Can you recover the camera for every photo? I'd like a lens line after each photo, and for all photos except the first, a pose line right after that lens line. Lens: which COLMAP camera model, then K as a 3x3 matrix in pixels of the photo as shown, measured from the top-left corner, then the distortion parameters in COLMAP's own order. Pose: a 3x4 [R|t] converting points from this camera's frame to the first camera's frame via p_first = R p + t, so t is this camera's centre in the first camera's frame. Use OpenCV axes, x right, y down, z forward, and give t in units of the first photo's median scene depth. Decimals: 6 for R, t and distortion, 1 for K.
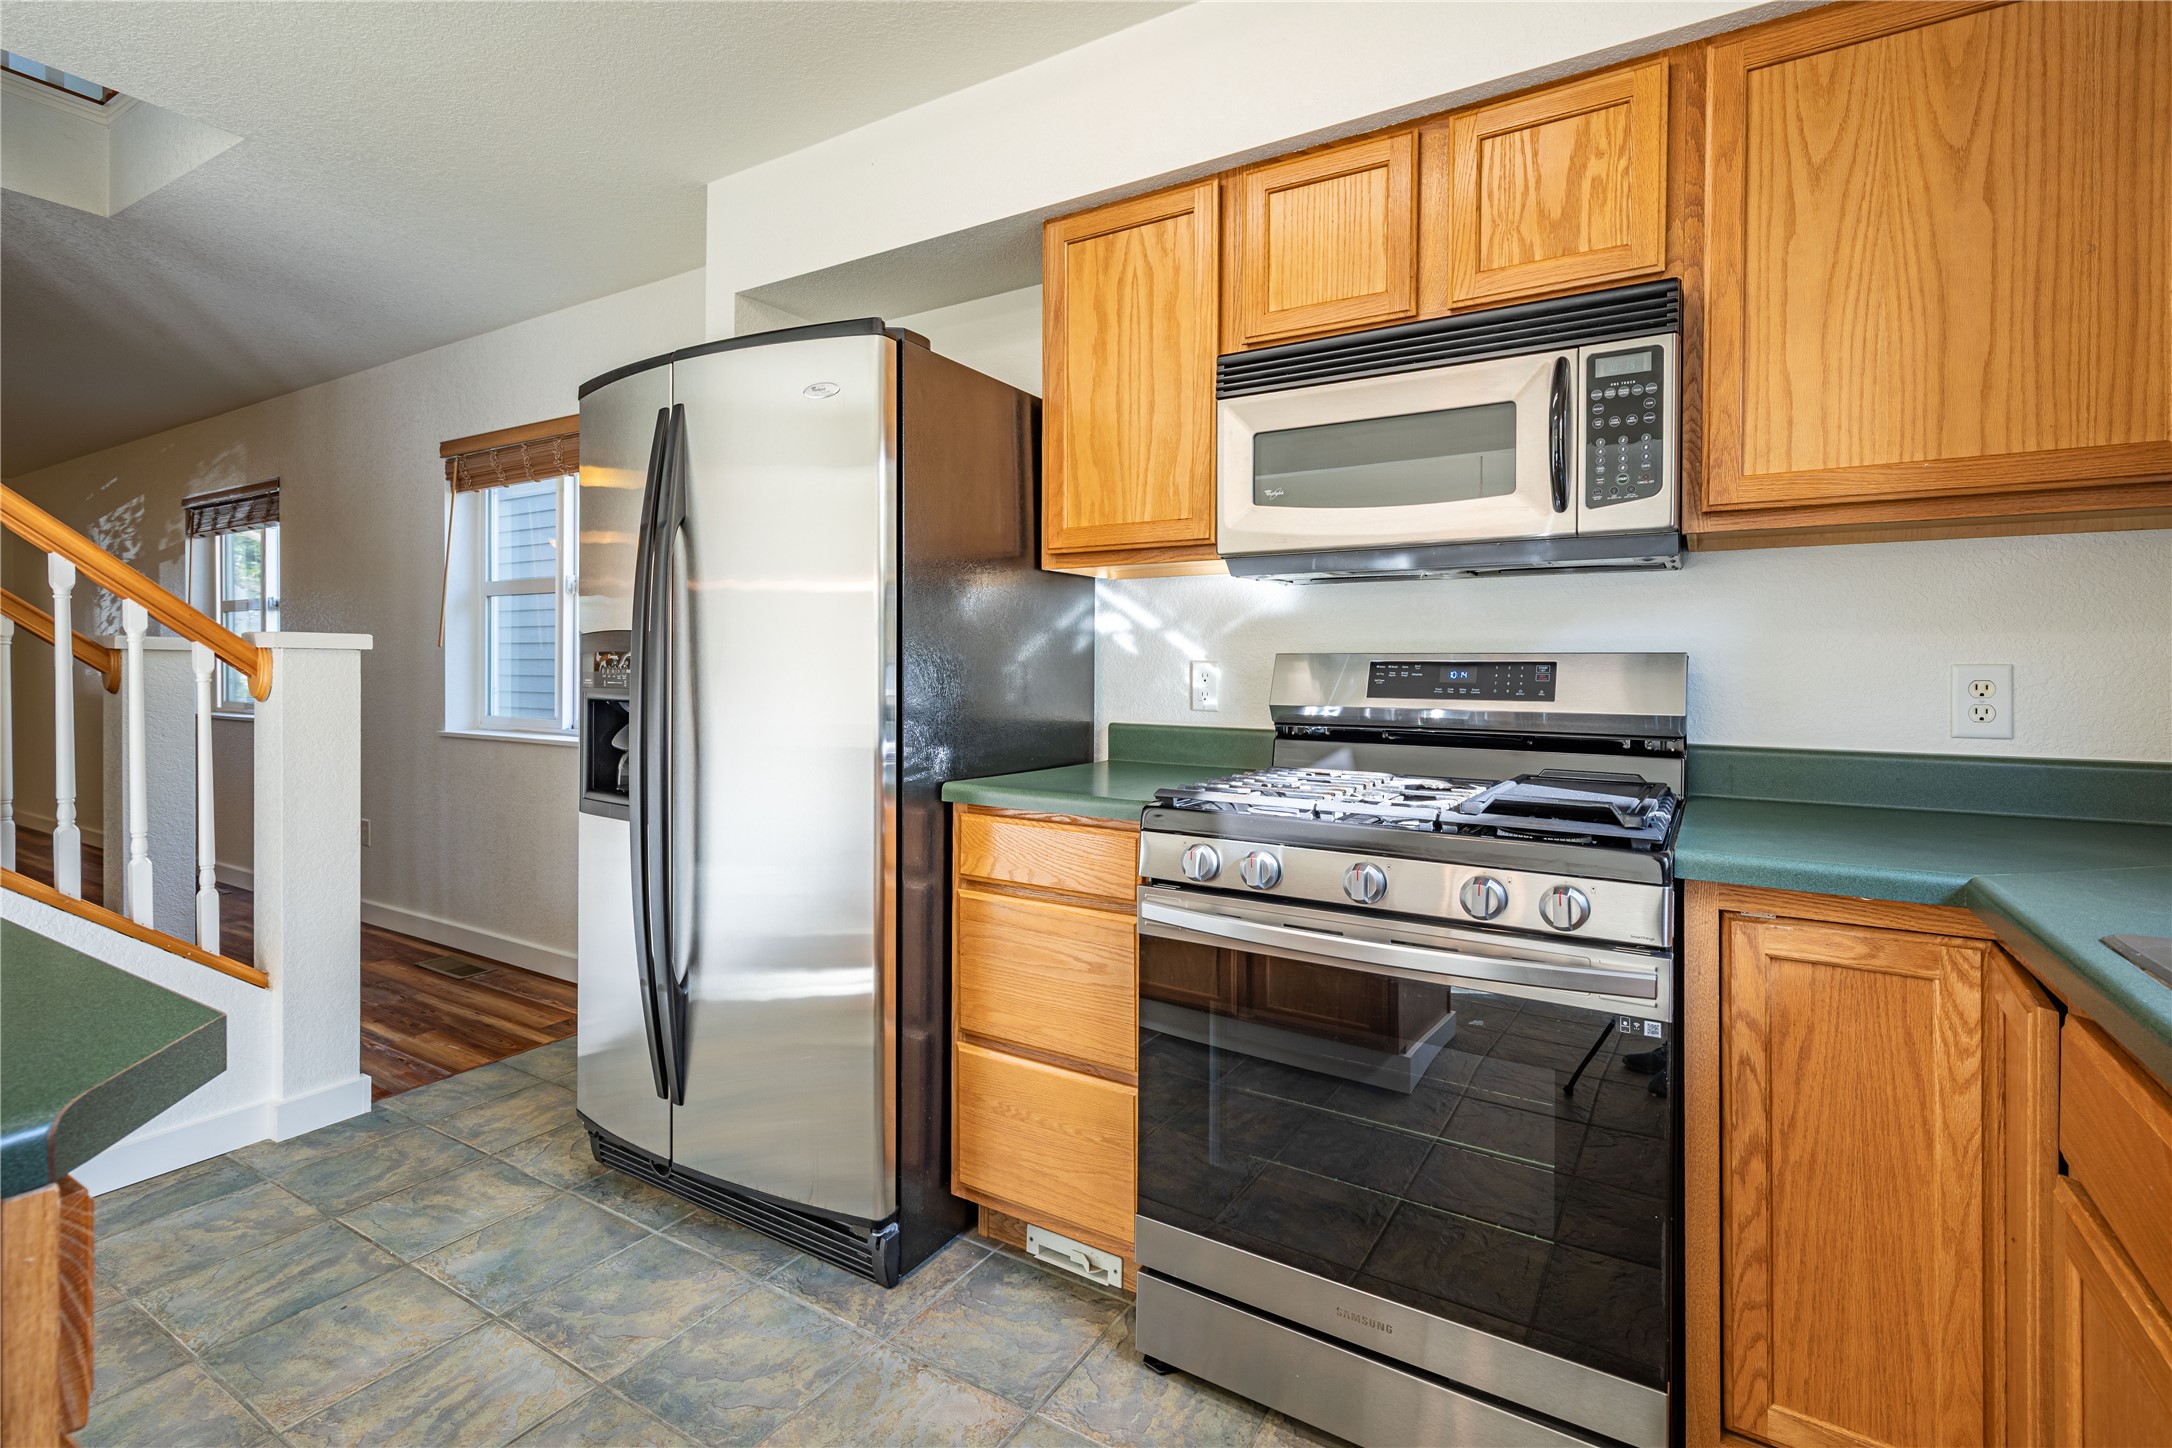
lens RADIAL K [[988.8, 0, 1094.4], [0, 988.8, 675.3], [0, 0, 1]] dist [0.002682, 0.000545]
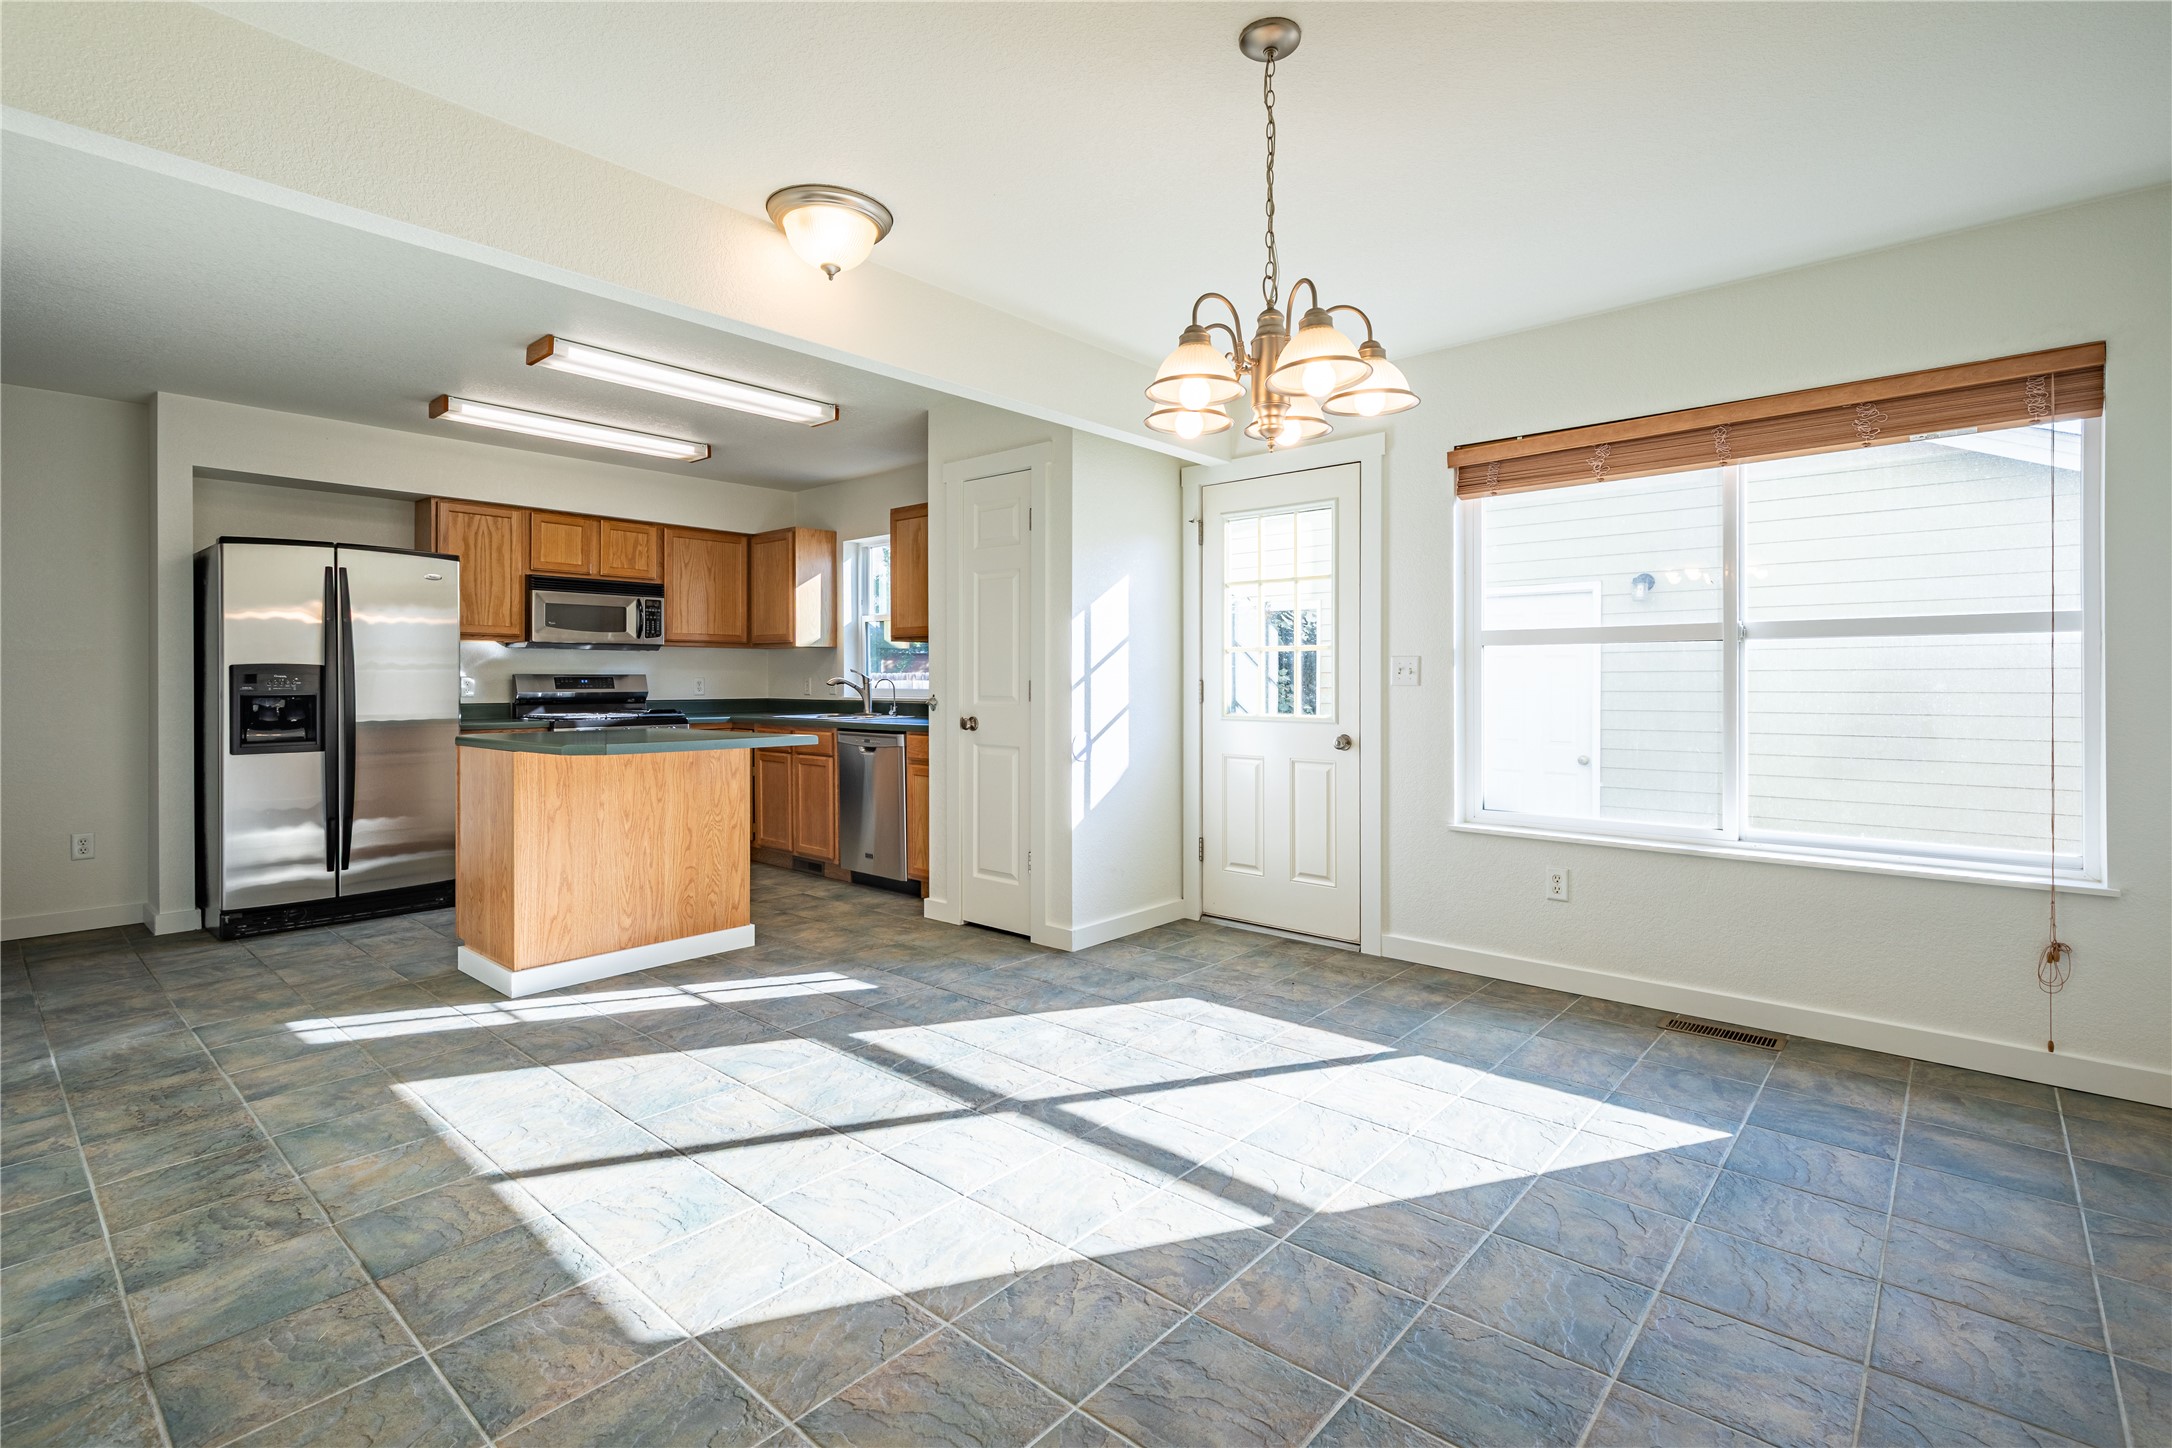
lens RADIAL K [[1005.2, 0, 1114.6], [0, 1005.2, 679.5], [0, 0, 1]] dist [0.000968, 0.000259]
pose [[0.168198, -0.007505, 0.985725, -2.655630], [0.006724, 0.999956, 0.006466, -0.016515], [-0.985730, 0.005541, 0.168241, -1.283352]]
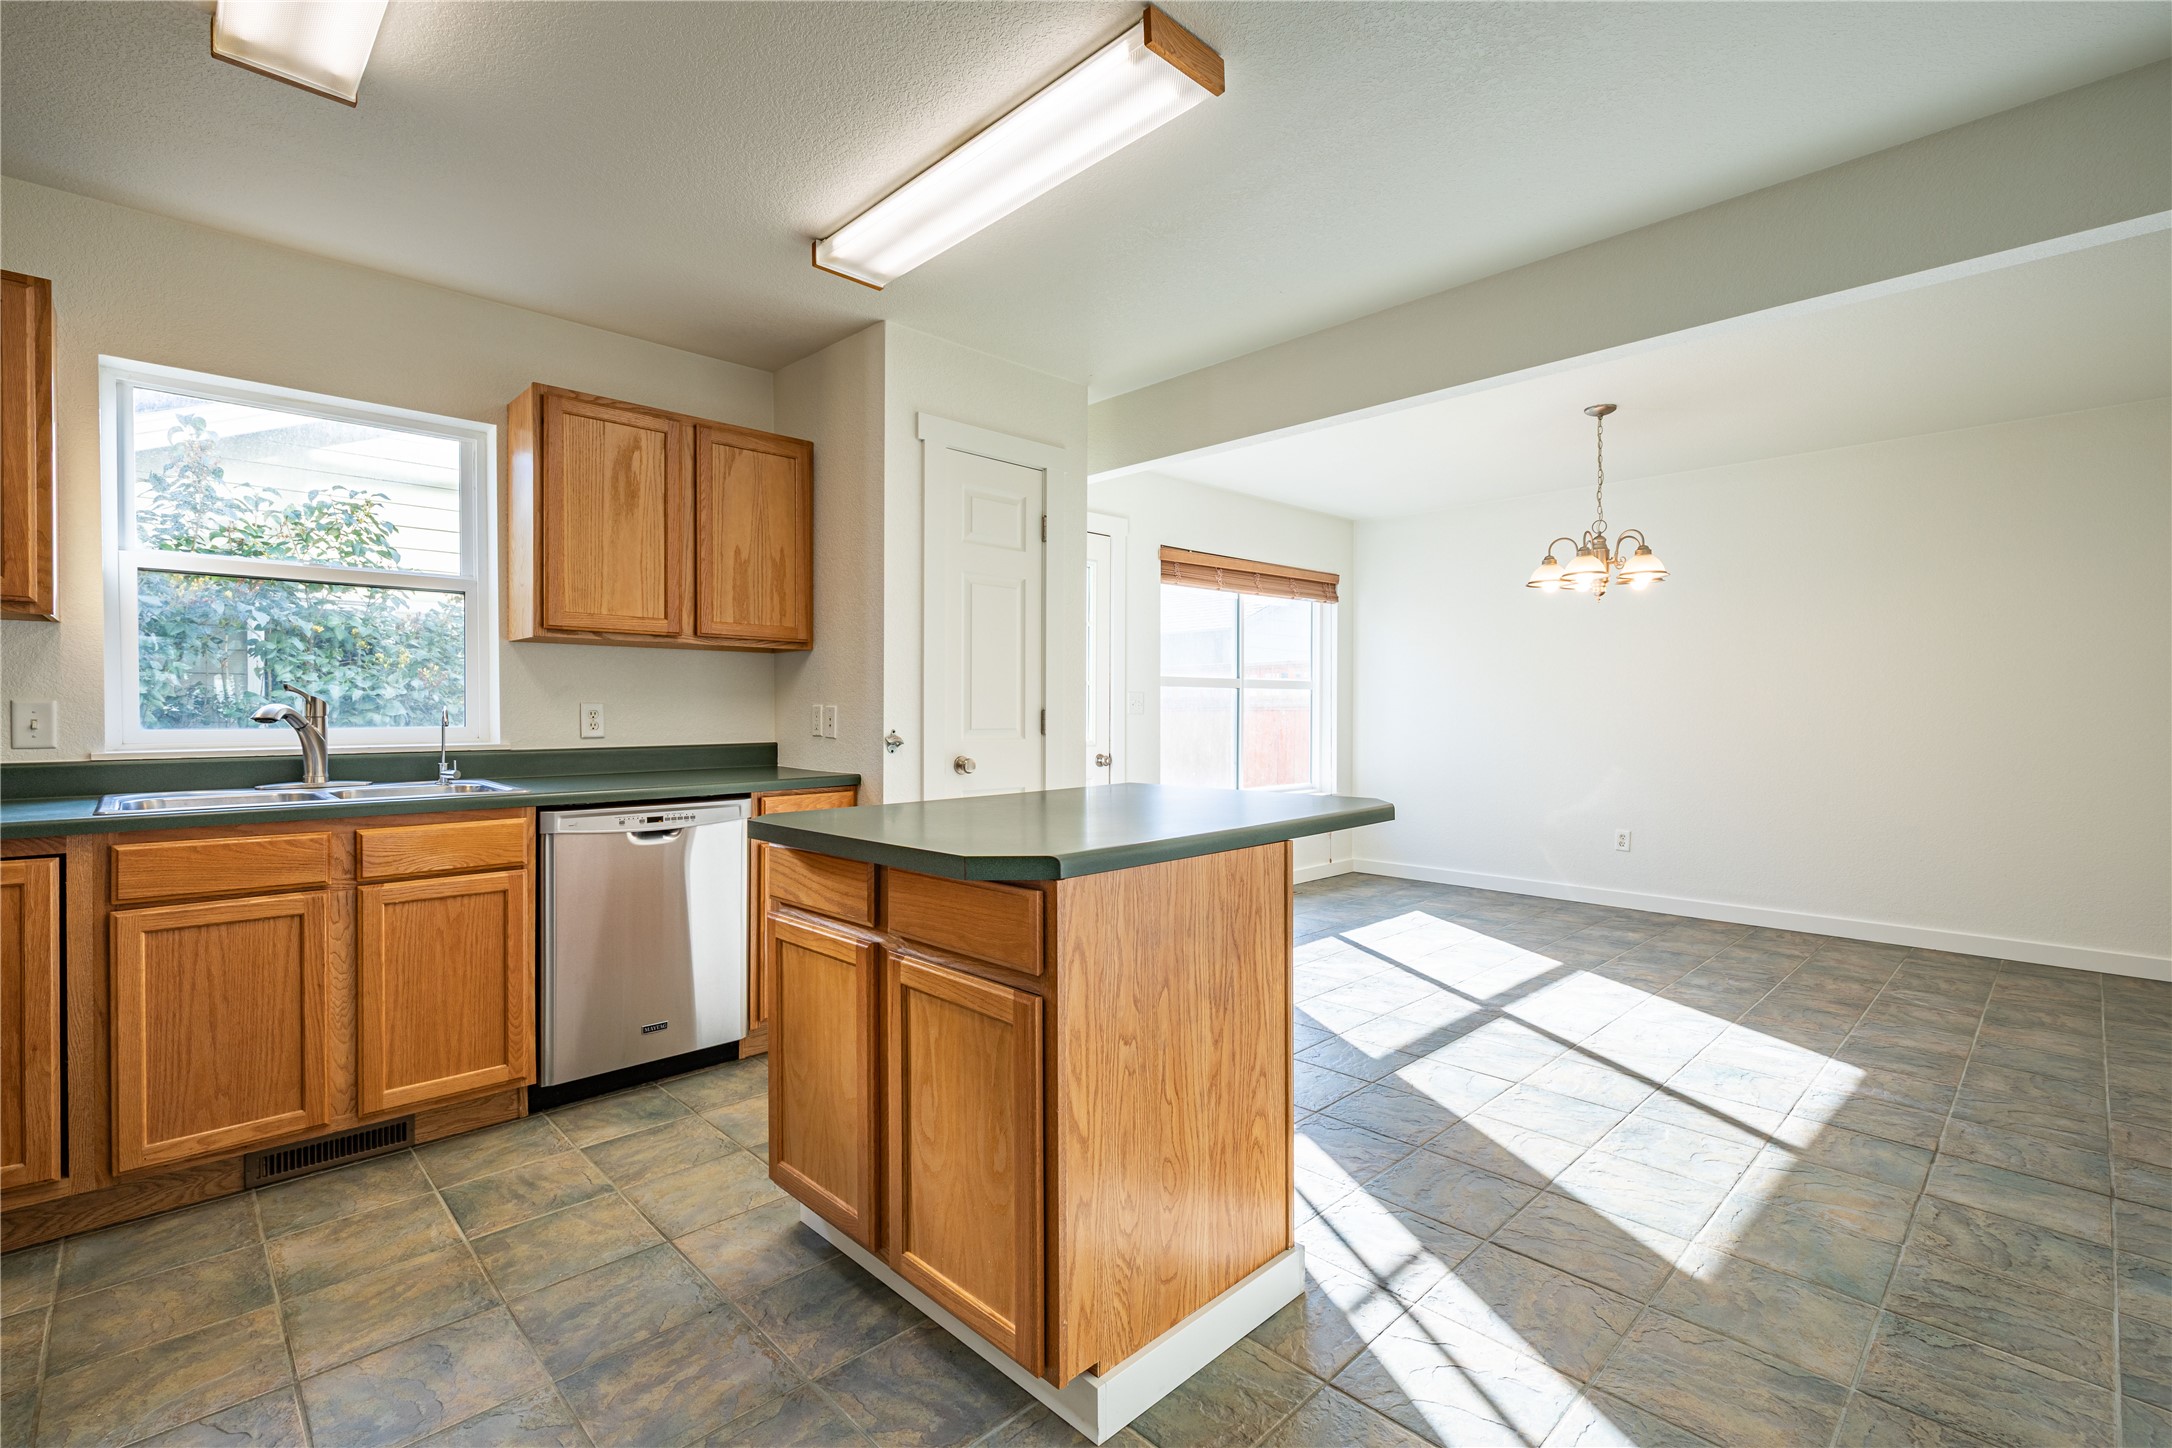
lens RADIAL K [[976.0, 0, 1092.1], [0, 976.0, 722.8], [0, 0, 1]] dist [0.001975, -0.000238]
pose [[-0.967274, -0.009015, 0.253572, -0.935269], [-0.004600, 0.999827, 0.017996, -0.009960], [-0.253691, 0.016241, -0.967149, 1.302120]]
